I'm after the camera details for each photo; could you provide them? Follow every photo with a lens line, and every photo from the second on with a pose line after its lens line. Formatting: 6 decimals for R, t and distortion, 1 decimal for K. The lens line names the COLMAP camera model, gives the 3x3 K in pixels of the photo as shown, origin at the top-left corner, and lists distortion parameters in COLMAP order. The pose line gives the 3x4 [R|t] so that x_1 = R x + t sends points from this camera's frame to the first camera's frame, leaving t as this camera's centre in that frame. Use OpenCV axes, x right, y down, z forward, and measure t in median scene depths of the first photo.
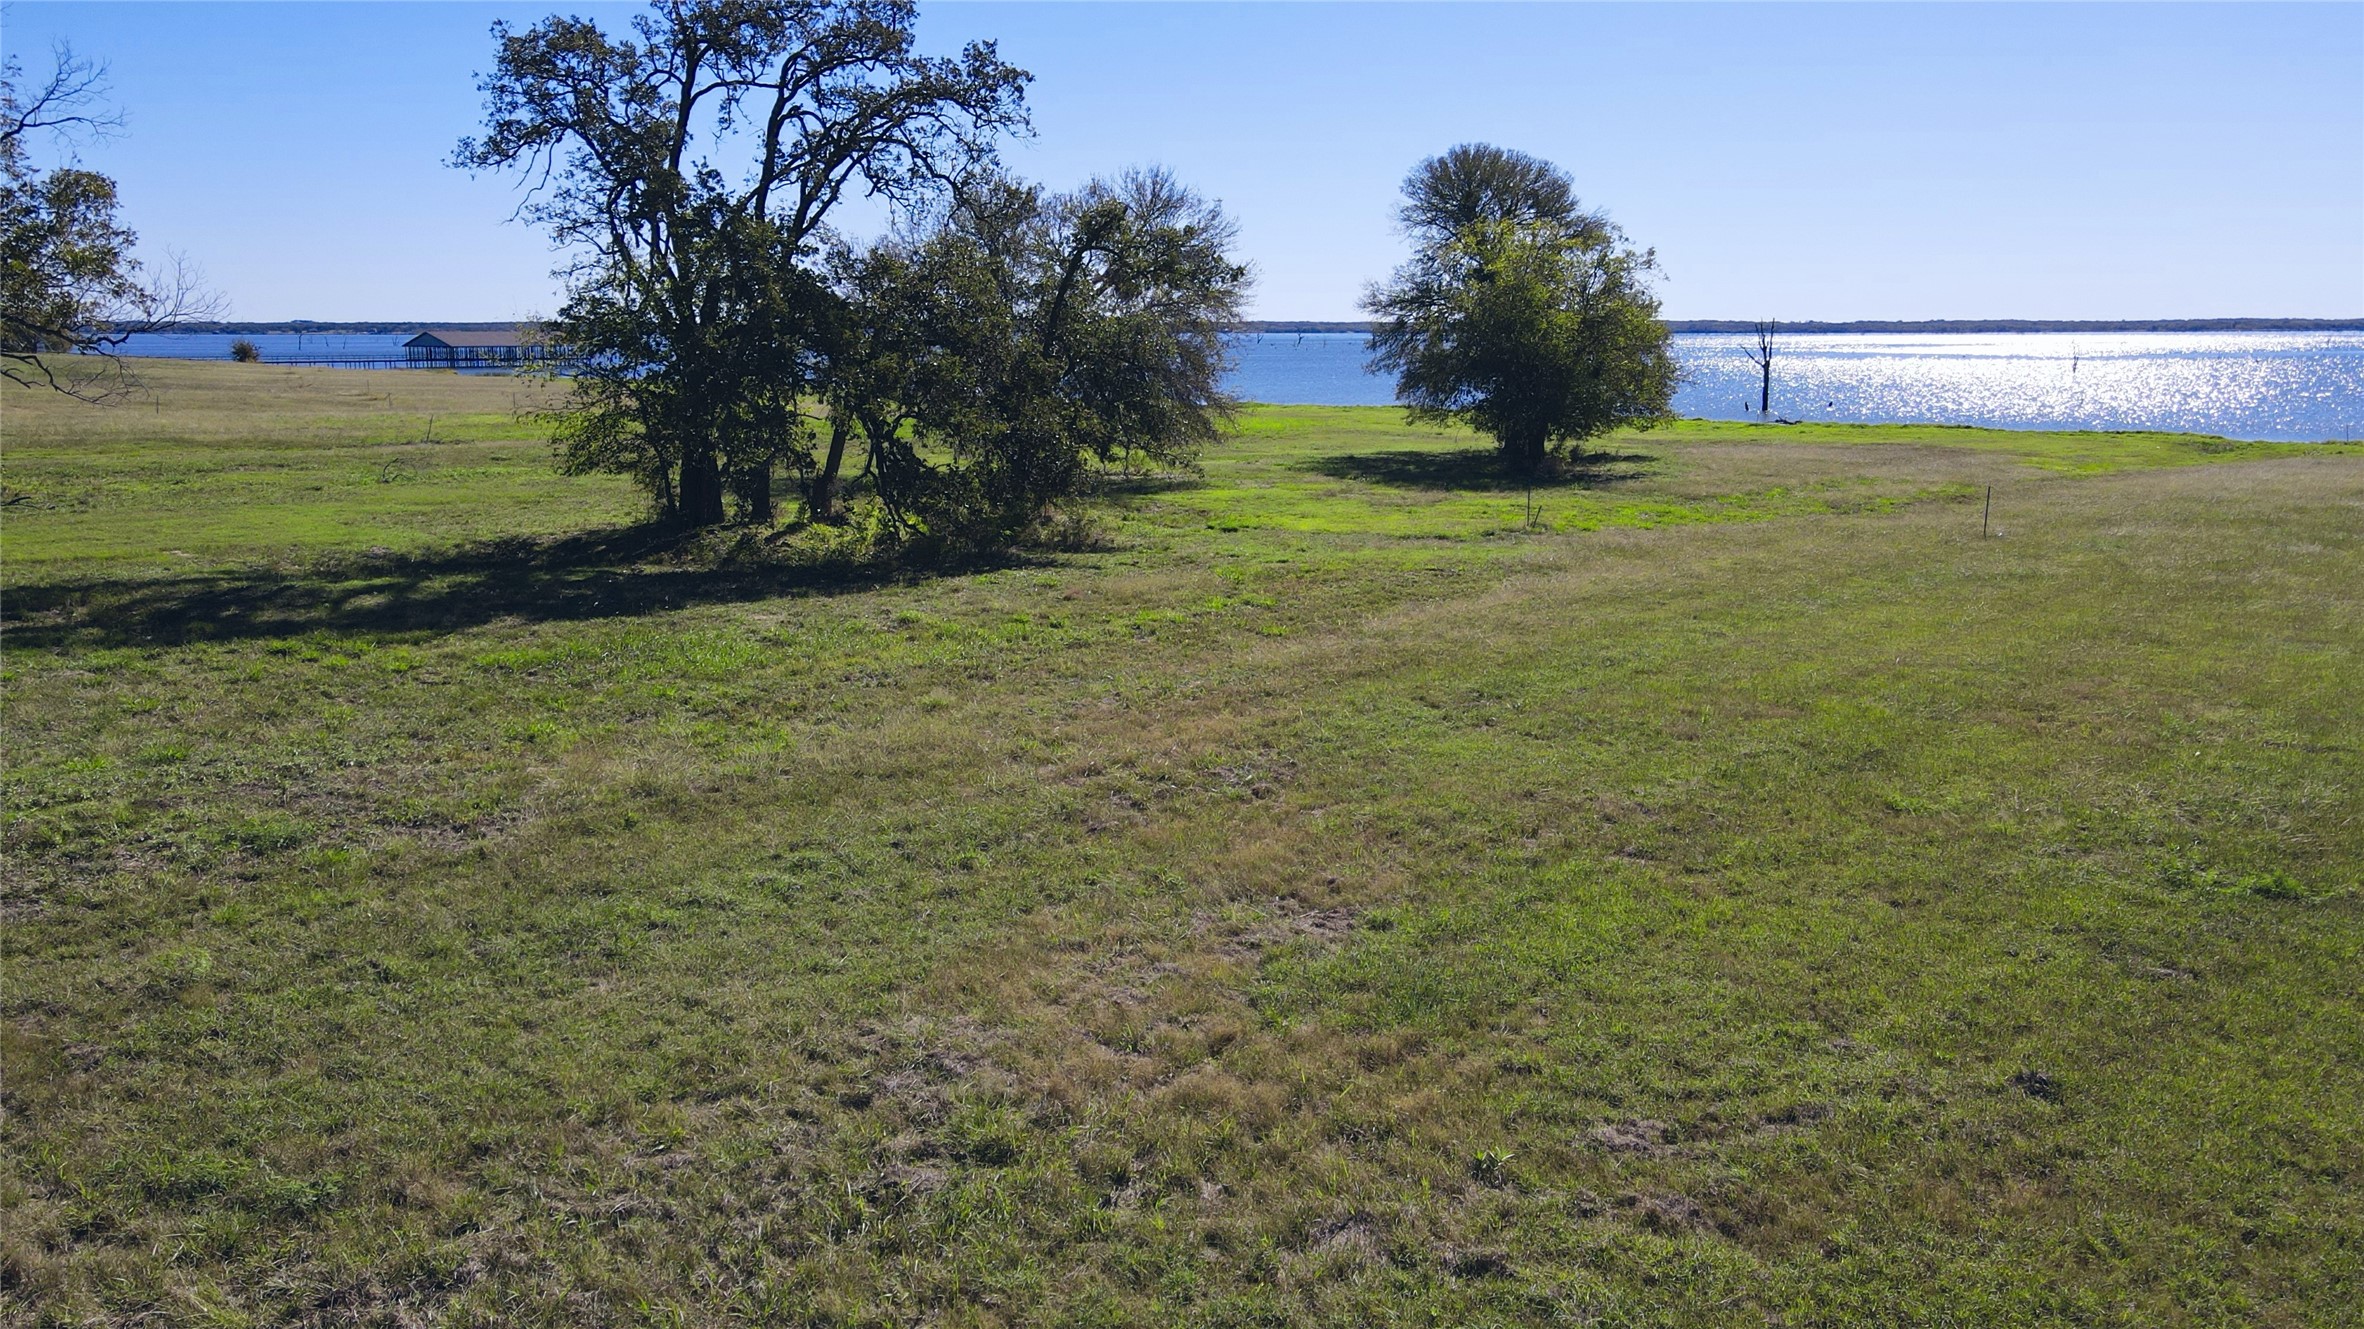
lens RADIAL K [[1734.7, 0, 1186.8], [0, 1734.7, 616.9], [0, 0, 1]] dist [0.000959, 0.026208]
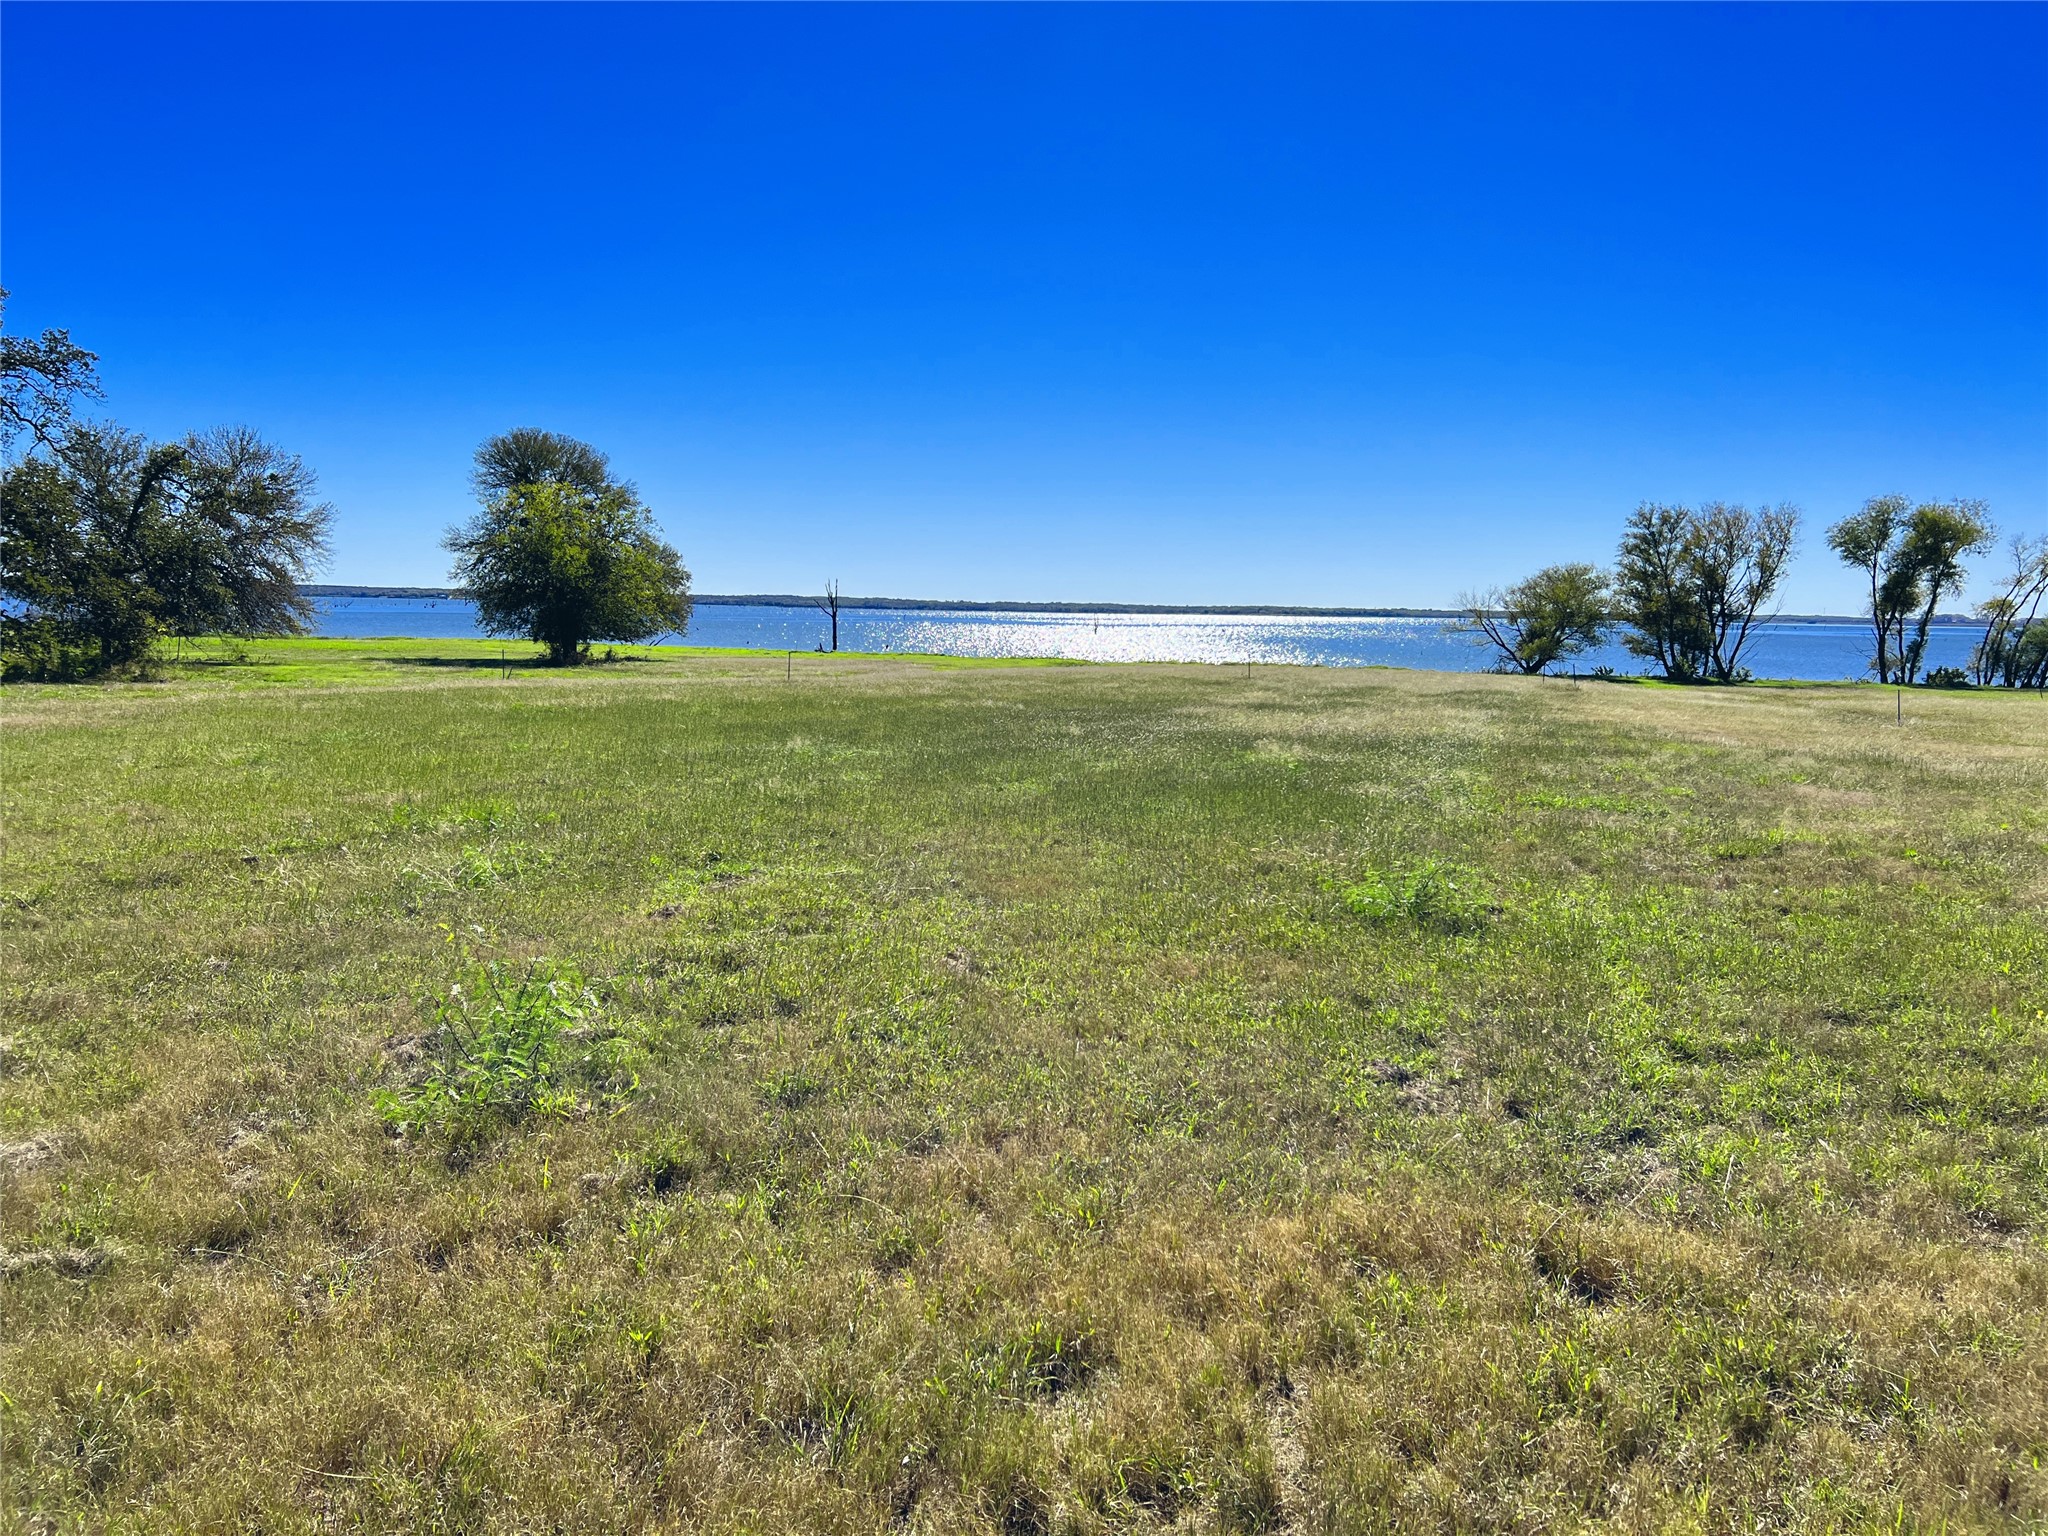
lens RADIAL K [[1527.6, 0, 1031.9], [0, 1527.6, 759.8], [0, 0, 1]] dist [0.066670, -0.069297]
pose [[0.926911, -0.018676, 0.374815, 0.074476], [0.041989, 0.997651, -0.054129, 0.066791], [-0.372924, 0.065911, 0.925518, -0.244784]]
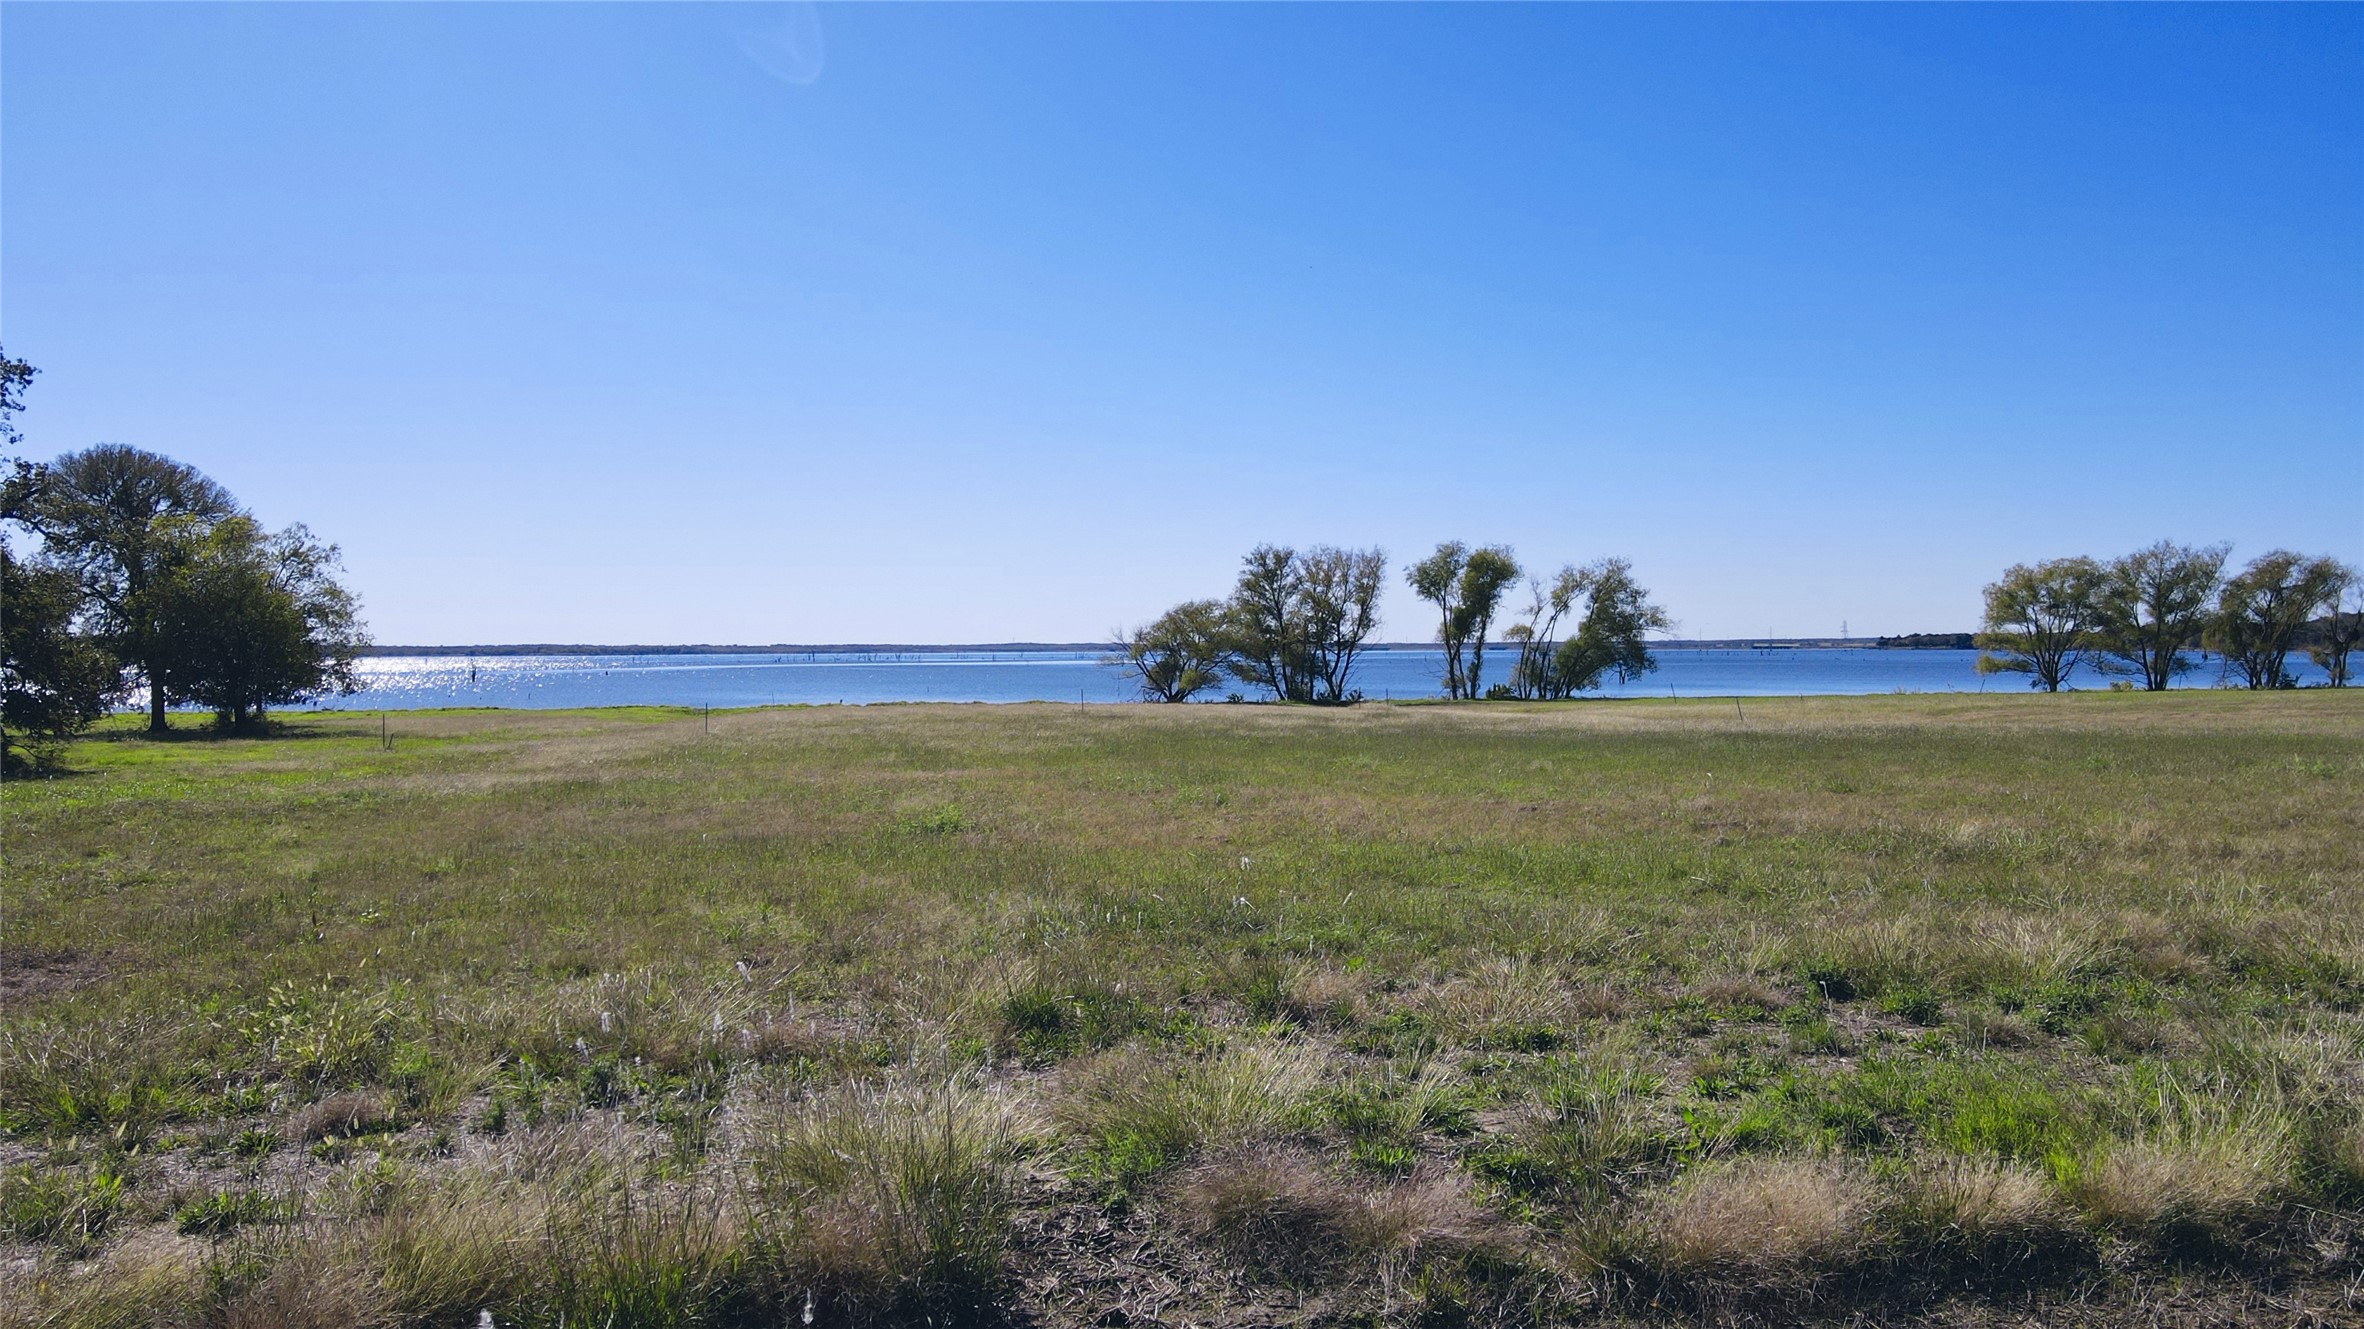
lens RADIAL K [[1734.7, 0, 1180.9], [0, 1734.7, 618.9], [0, 0, 1]] dist [0.000959, 0.026208]
pose [[0.628684, 0.011296, 0.777579, -0.266225], [0.131183, 0.984025, -0.120358, 0.052287], [-0.766516, 0.177672, 0.617159, -0.158865]]
